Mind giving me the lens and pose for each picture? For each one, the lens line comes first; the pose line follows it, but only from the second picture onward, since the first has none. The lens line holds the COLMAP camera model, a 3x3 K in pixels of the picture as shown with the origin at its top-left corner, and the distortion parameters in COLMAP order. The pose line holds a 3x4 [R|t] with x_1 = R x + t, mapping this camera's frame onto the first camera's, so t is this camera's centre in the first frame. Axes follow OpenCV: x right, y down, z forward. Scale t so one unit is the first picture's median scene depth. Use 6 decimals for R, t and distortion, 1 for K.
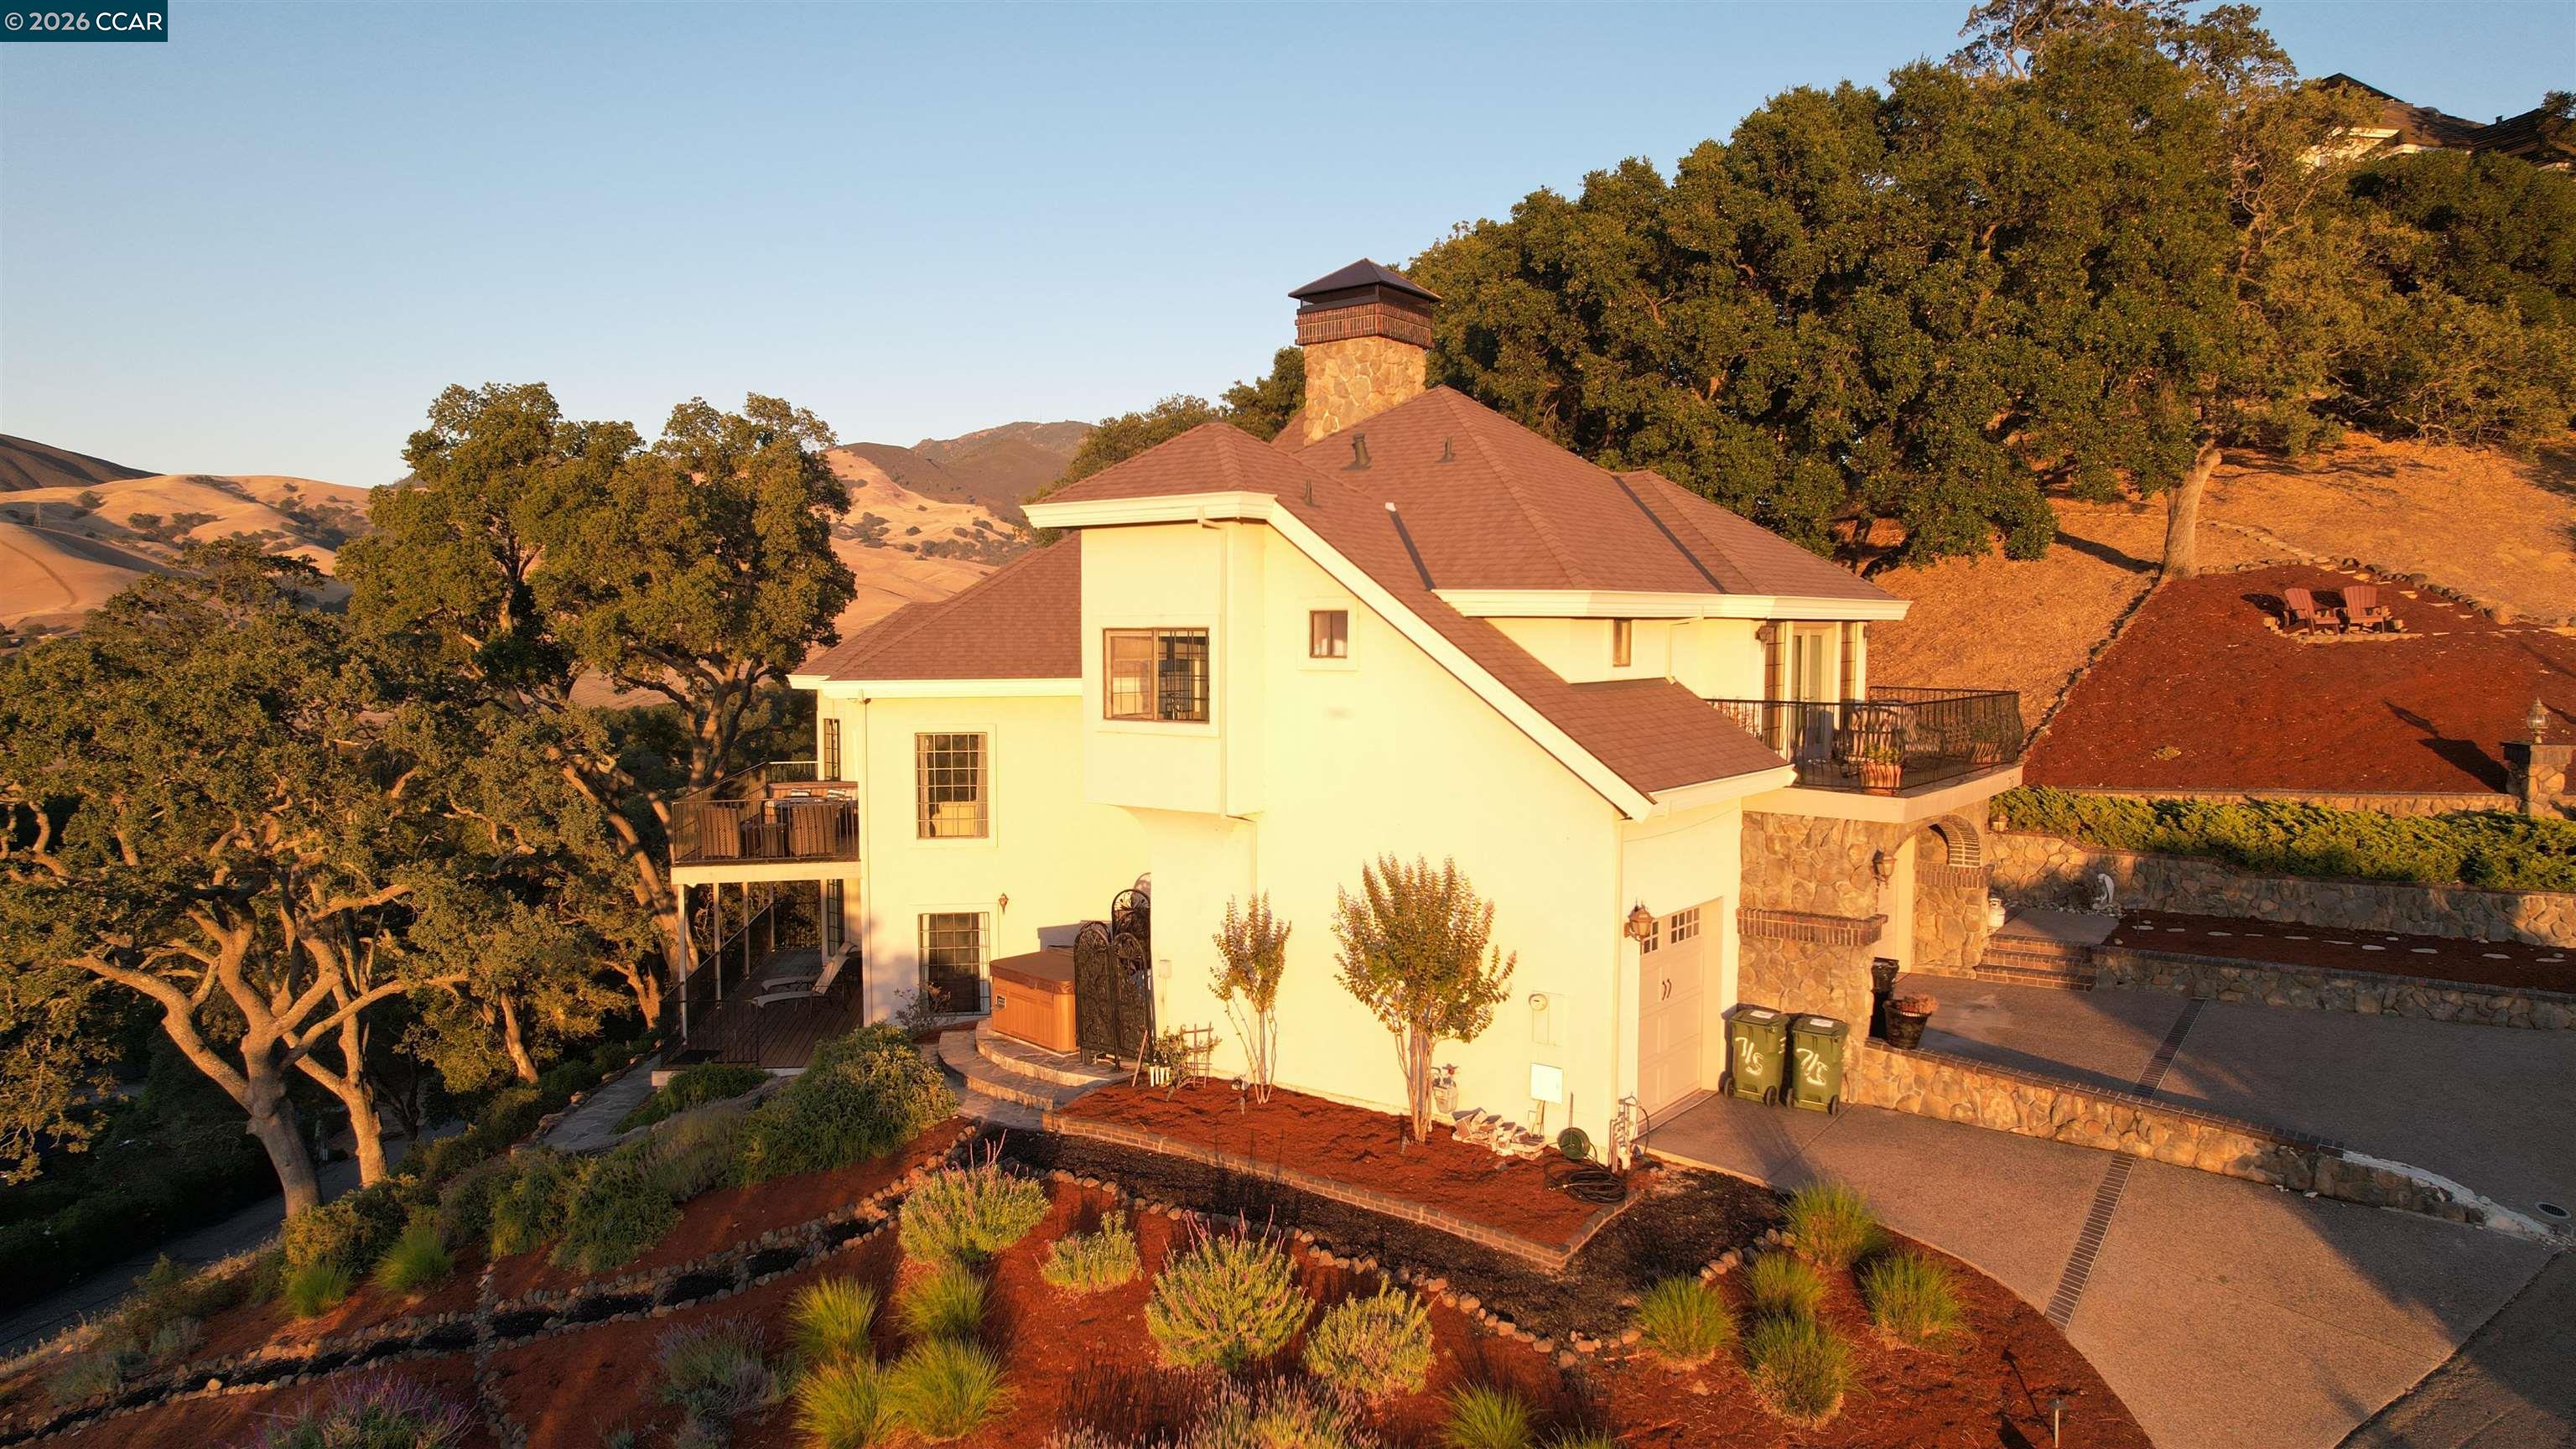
lens RADIAL K [[1677.5, 0, 1306.2], [0, 1677.5, 737.0], [0, 0, 1]] dist [-0.040291, 0.051124]
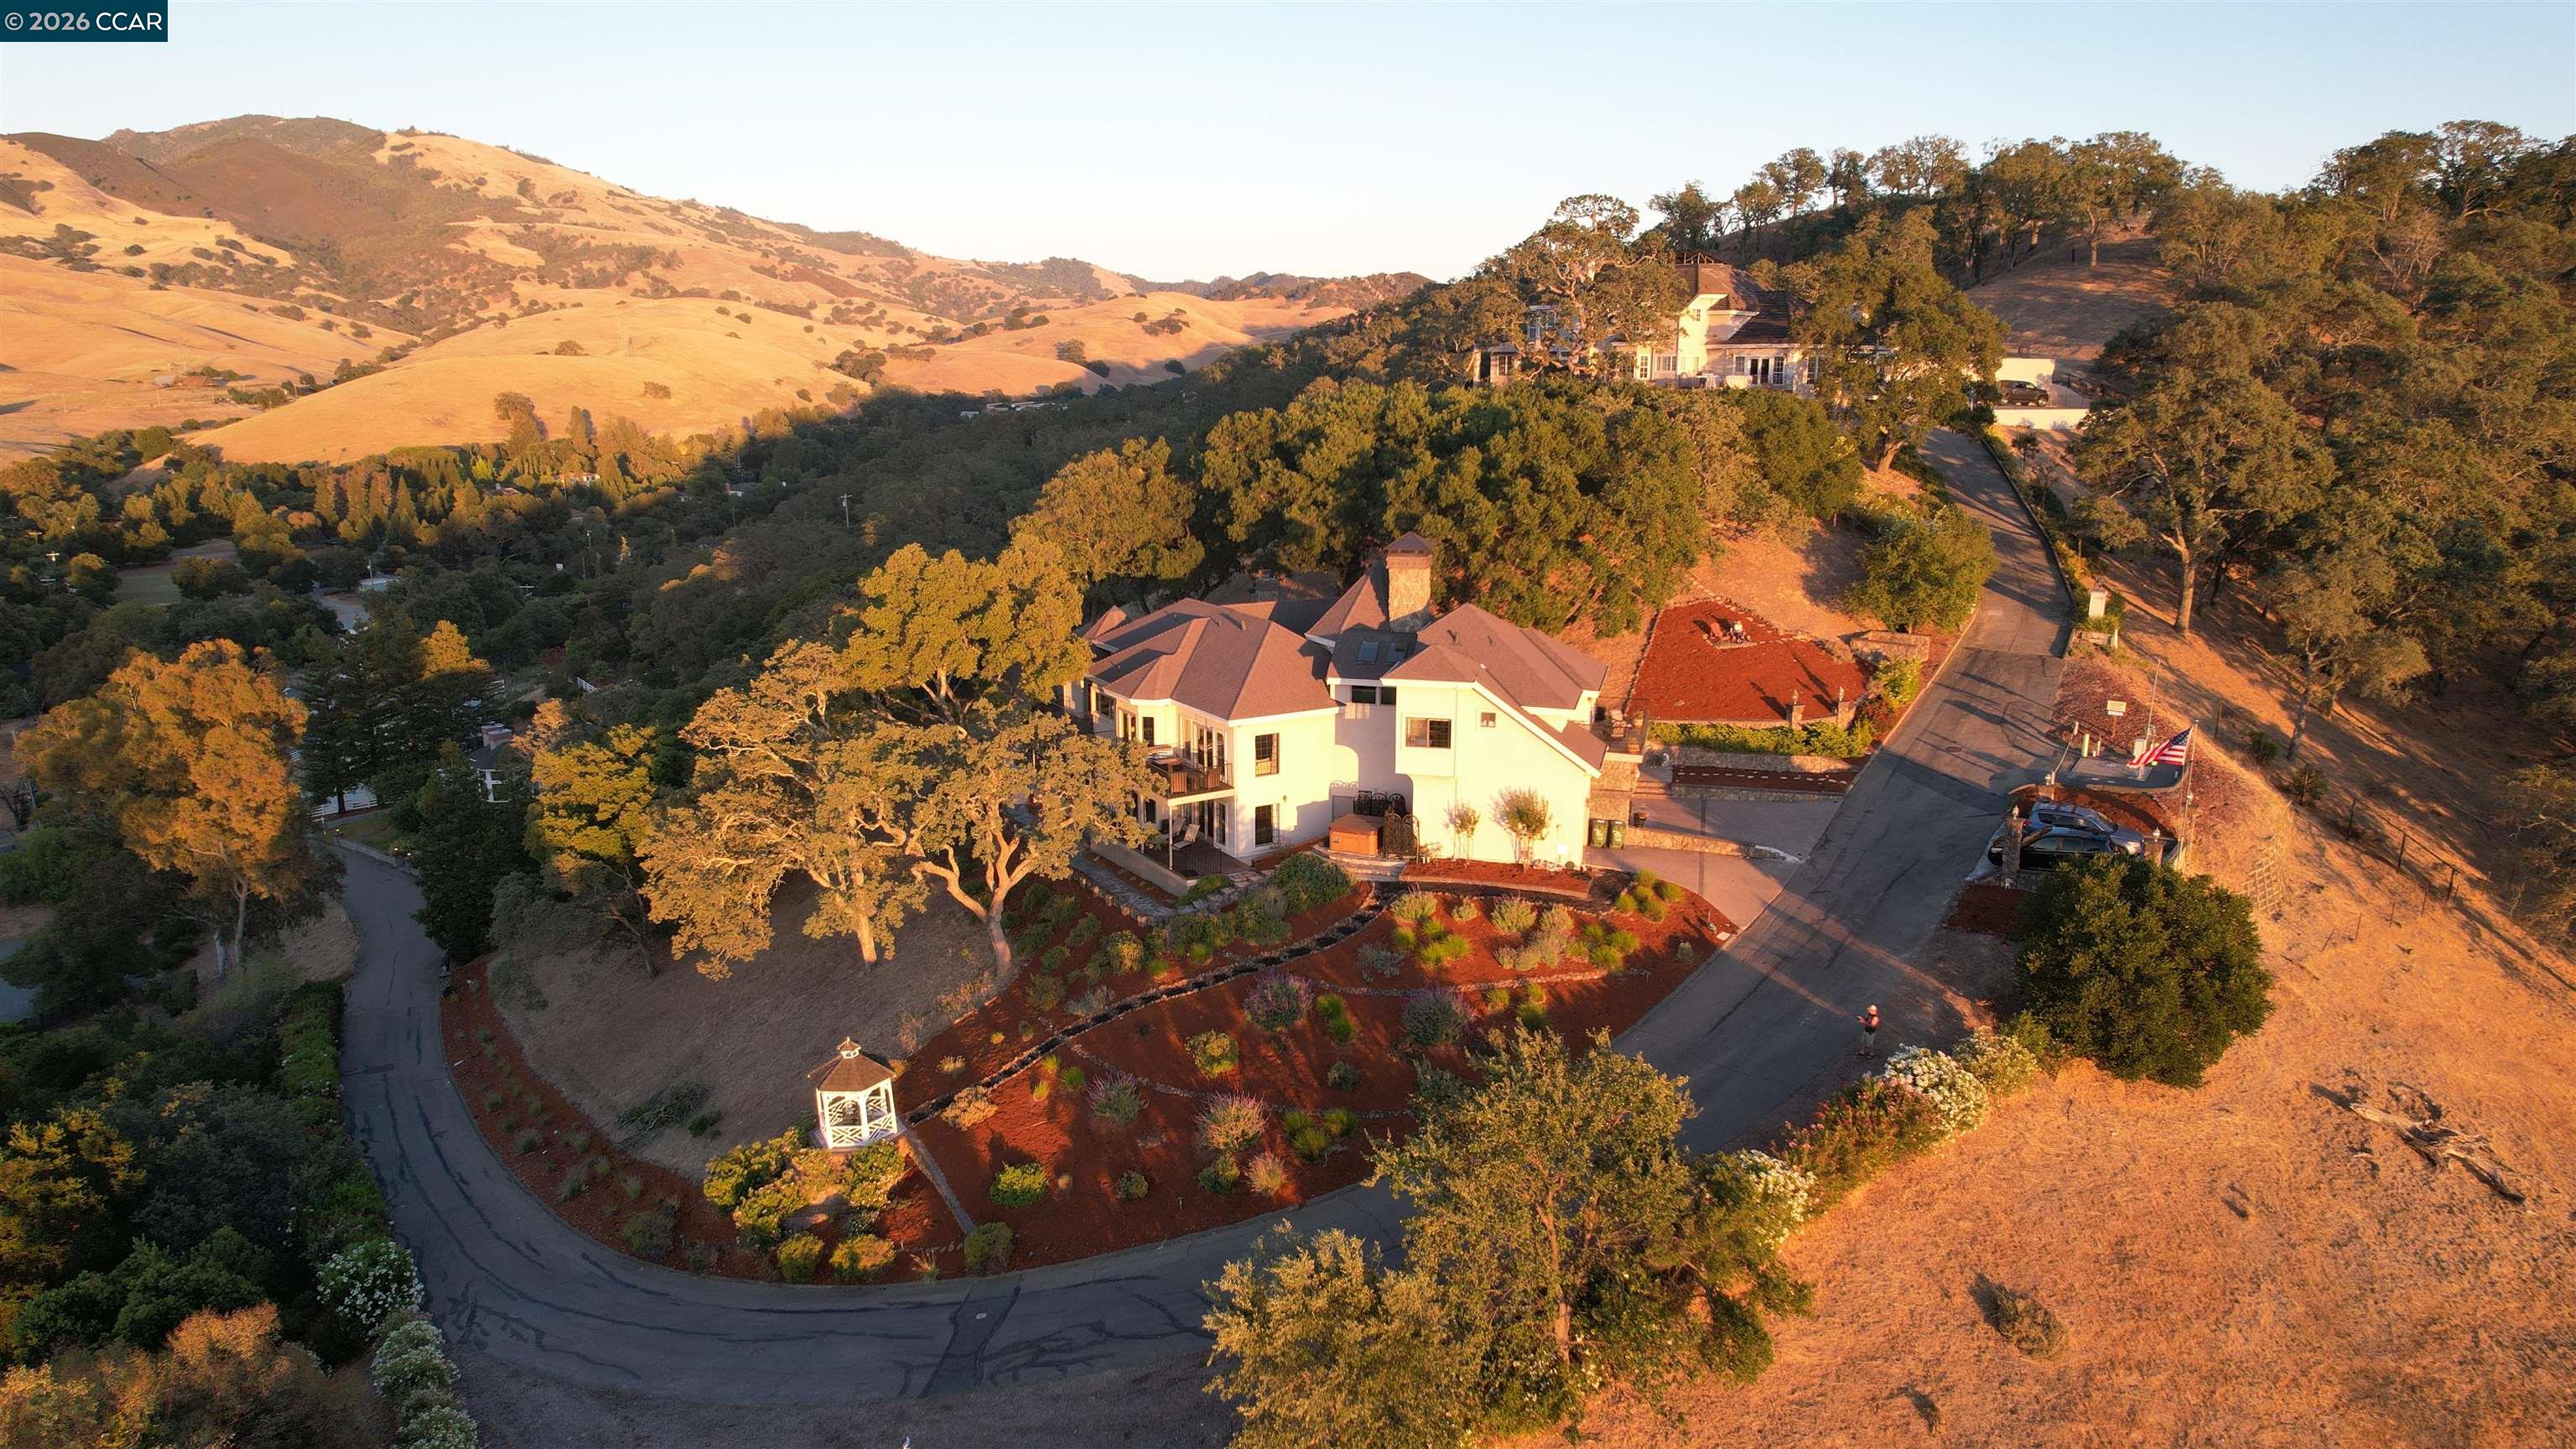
lens RADIAL K [[1677.5, 0, 1299.0], [0, 1677.5, 743.5], [0, 0, 1]] dist [-0.040291, 0.051124]
pose [[0.931180, -0.082532, 0.355094, -1.437177], [0.024432, 0.985975, 0.165095, -0.543341], [-0.363739, -0.145057, 0.920137, -1.792635]]
